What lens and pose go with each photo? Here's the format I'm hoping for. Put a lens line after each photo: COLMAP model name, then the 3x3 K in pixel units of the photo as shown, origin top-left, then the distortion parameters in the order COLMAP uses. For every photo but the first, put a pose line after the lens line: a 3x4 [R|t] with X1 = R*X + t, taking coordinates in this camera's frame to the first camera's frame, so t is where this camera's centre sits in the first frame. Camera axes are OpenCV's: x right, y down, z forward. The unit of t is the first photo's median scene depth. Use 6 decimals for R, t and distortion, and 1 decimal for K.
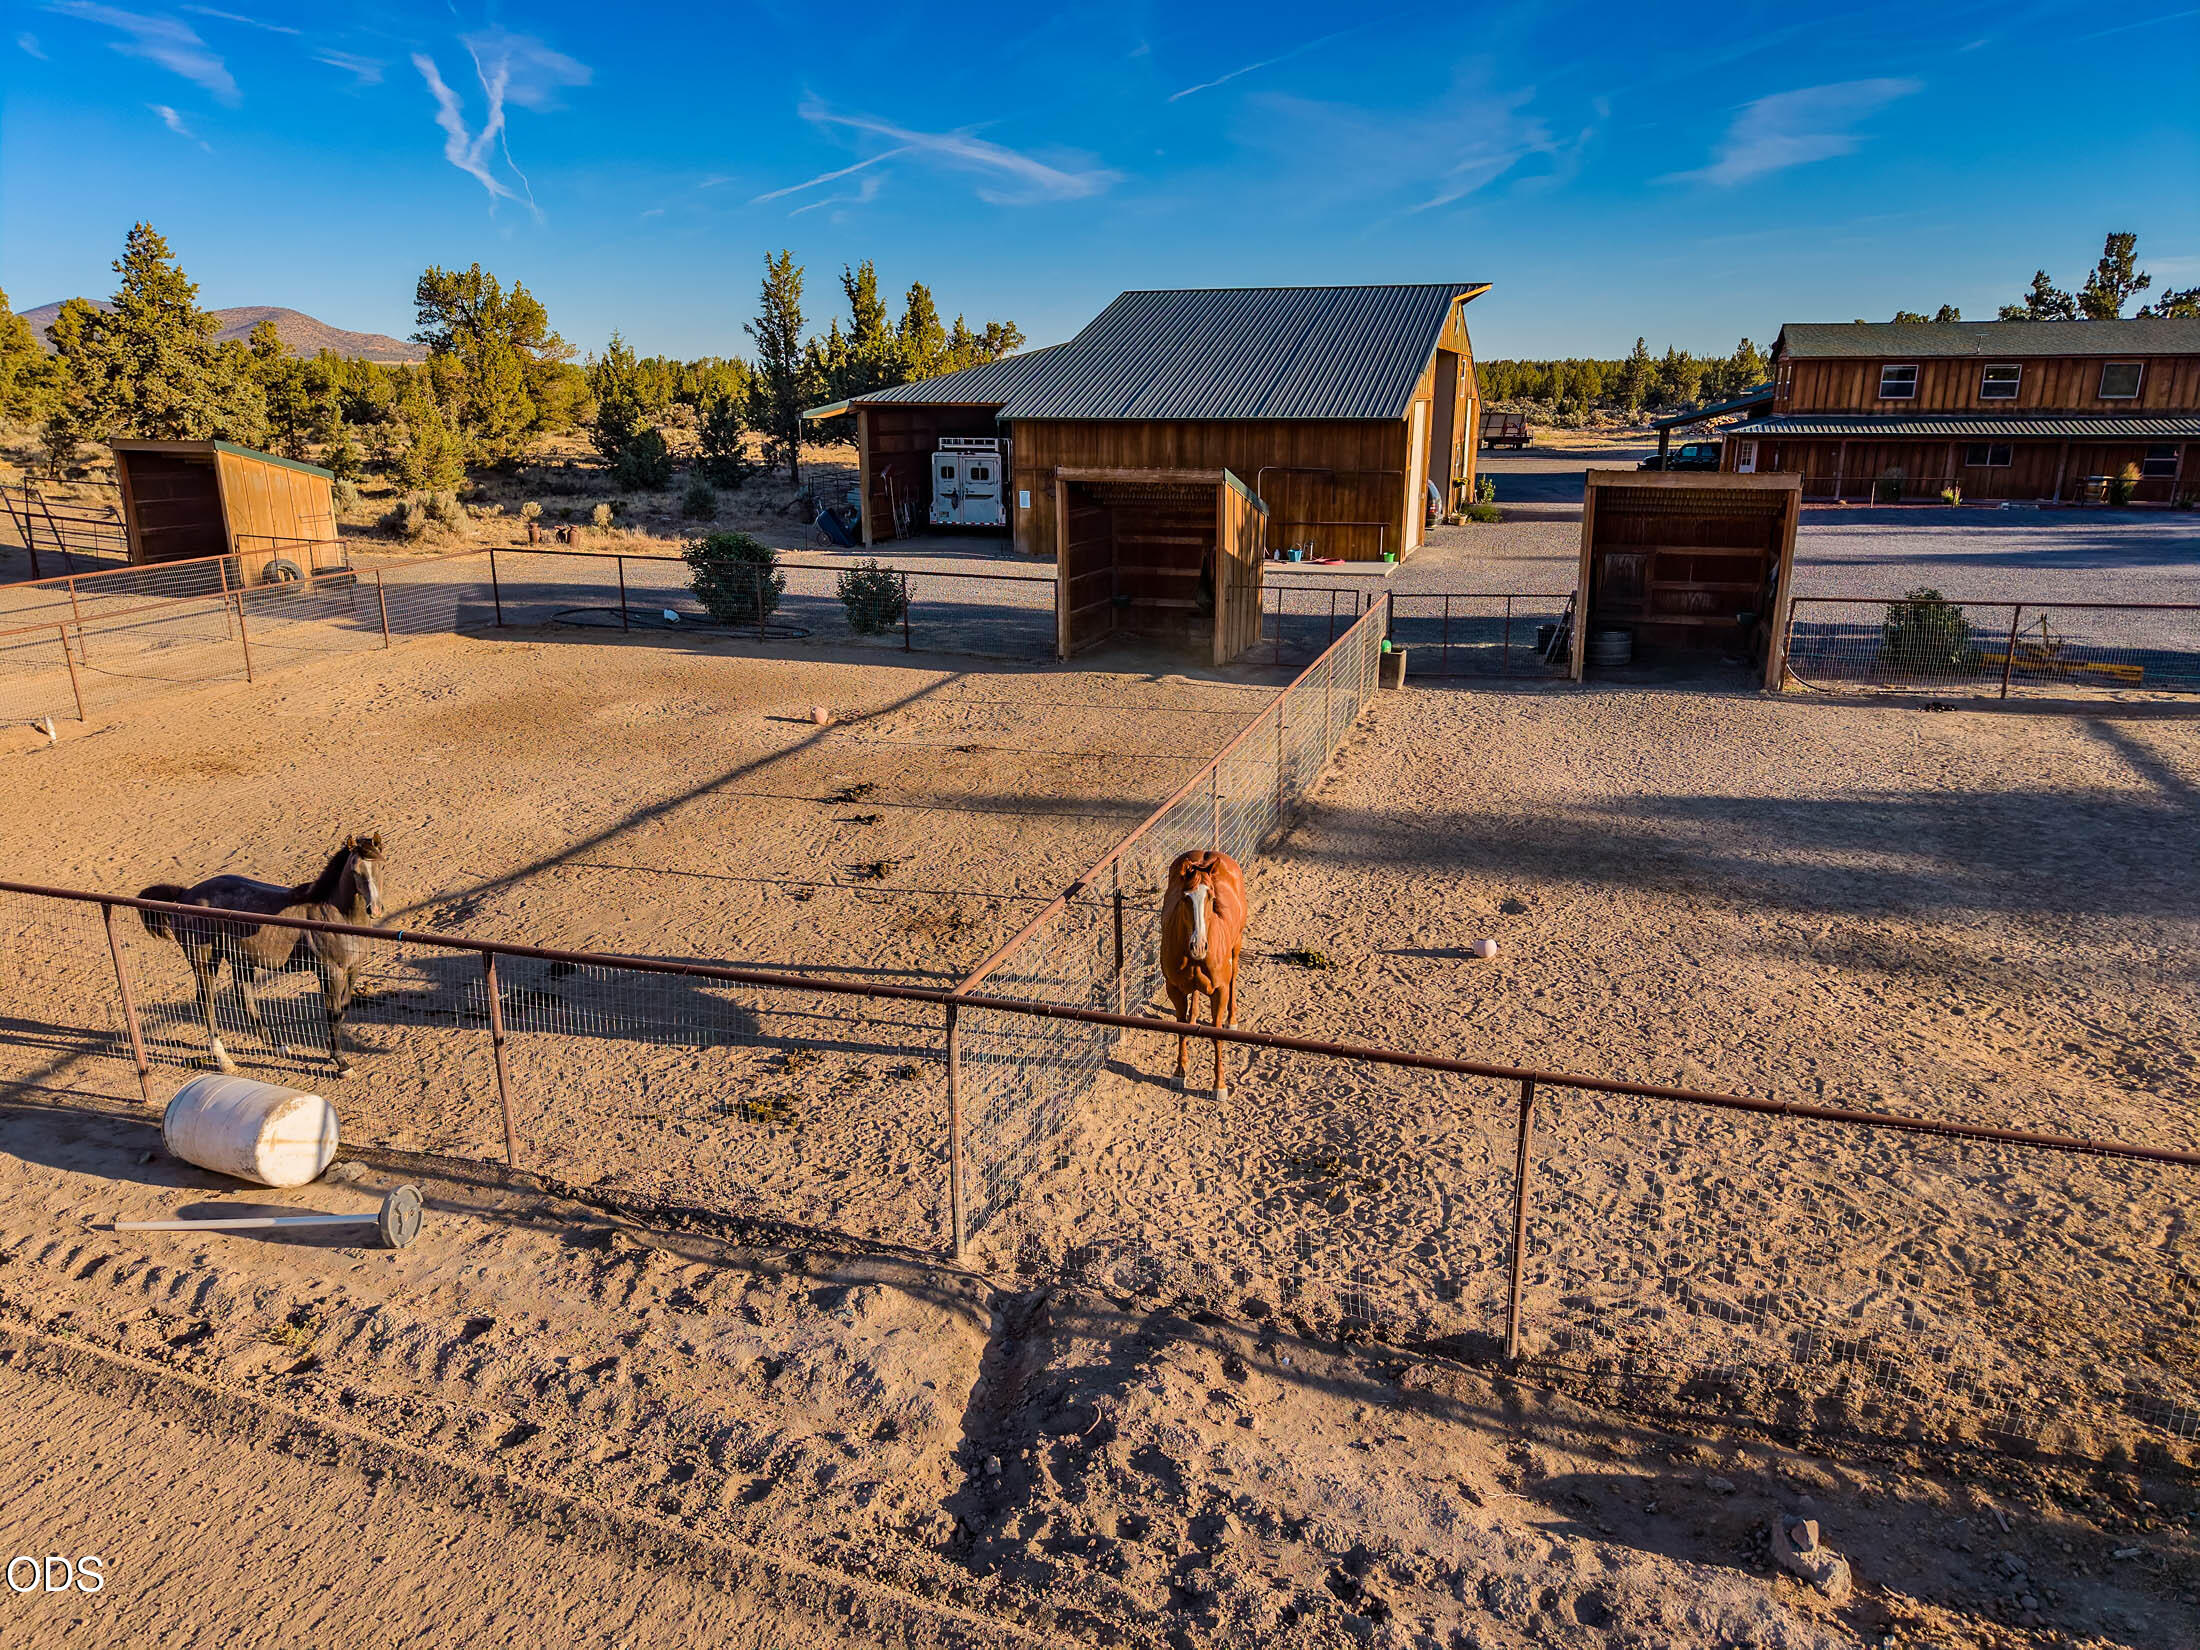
lens RADIAL K [[1473.8, 0, 1101.5], [0, 1473.8, 827.2], [0, 0, 1]] dist [0.031506, -0.028999]
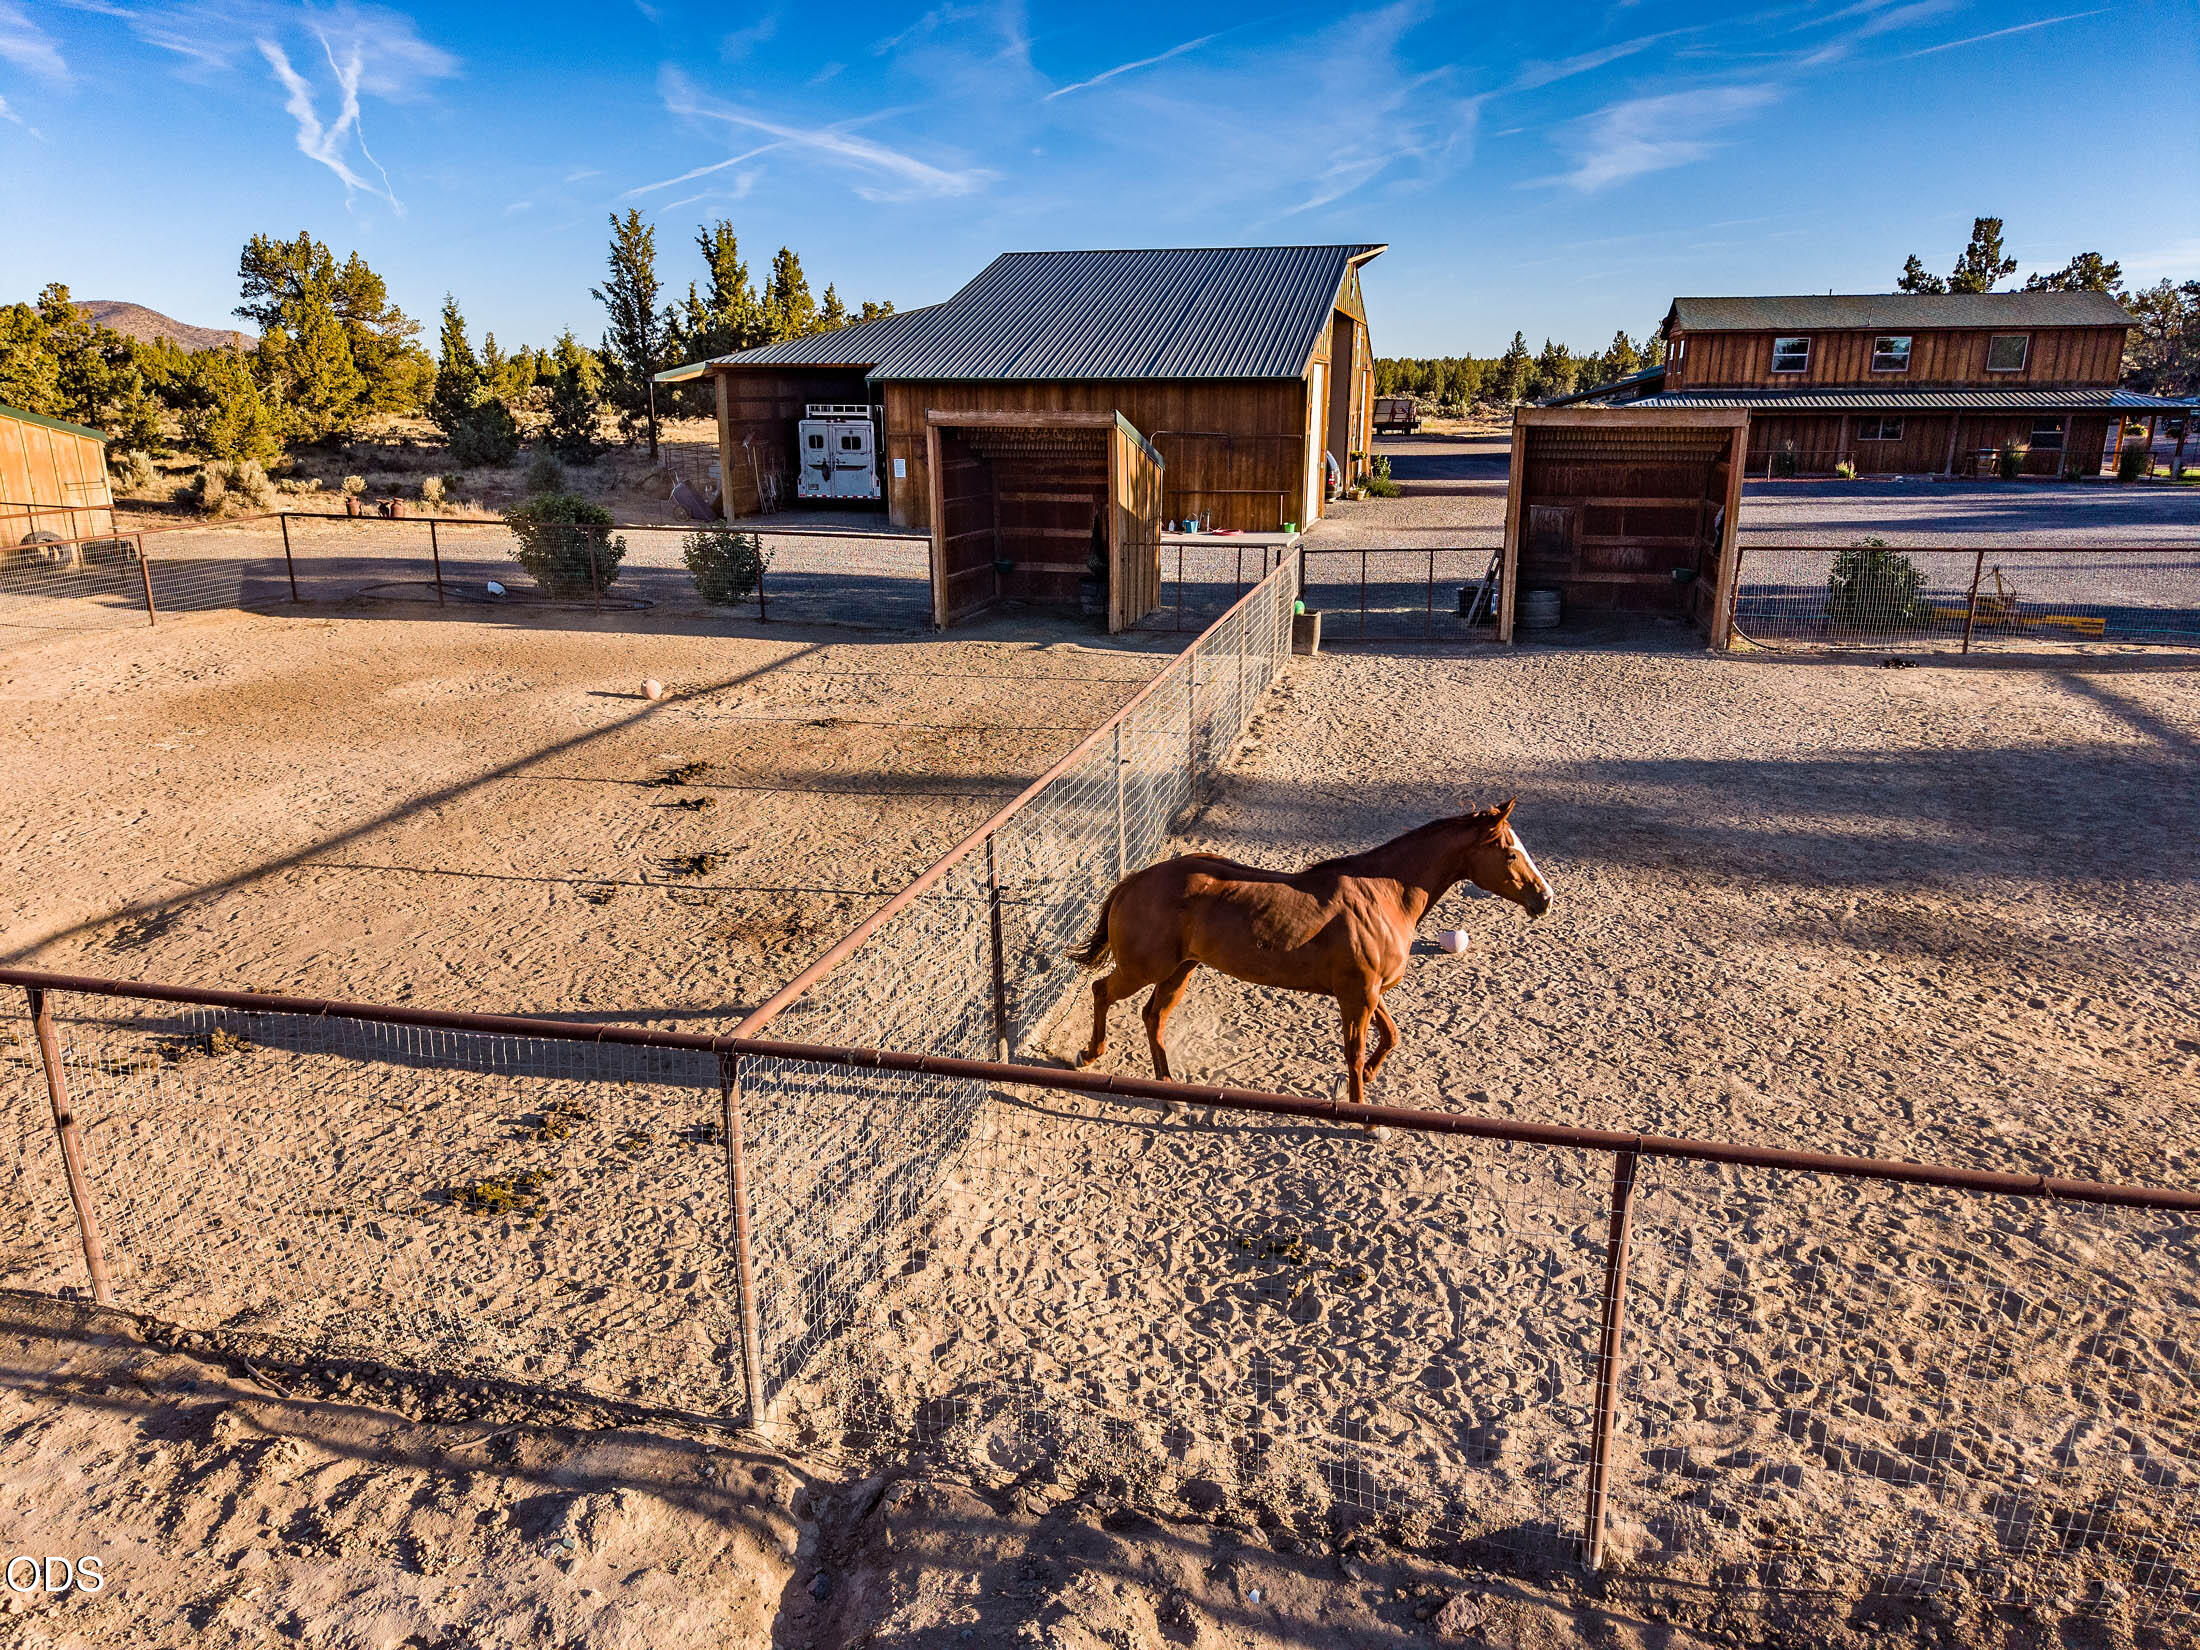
lens RADIAL K [[1473.8, 0, 1101.5], [0, 1473.8, 827.2], [0, 0, 1]] dist [0.031506, -0.028999]
pose [[0.997245, -0.020661, 0.071242, 0.008007], [0.020617, 0.999787, 0.001345, 0.010467], [-0.071255, 0.000128, 0.997458, 0.149004]]
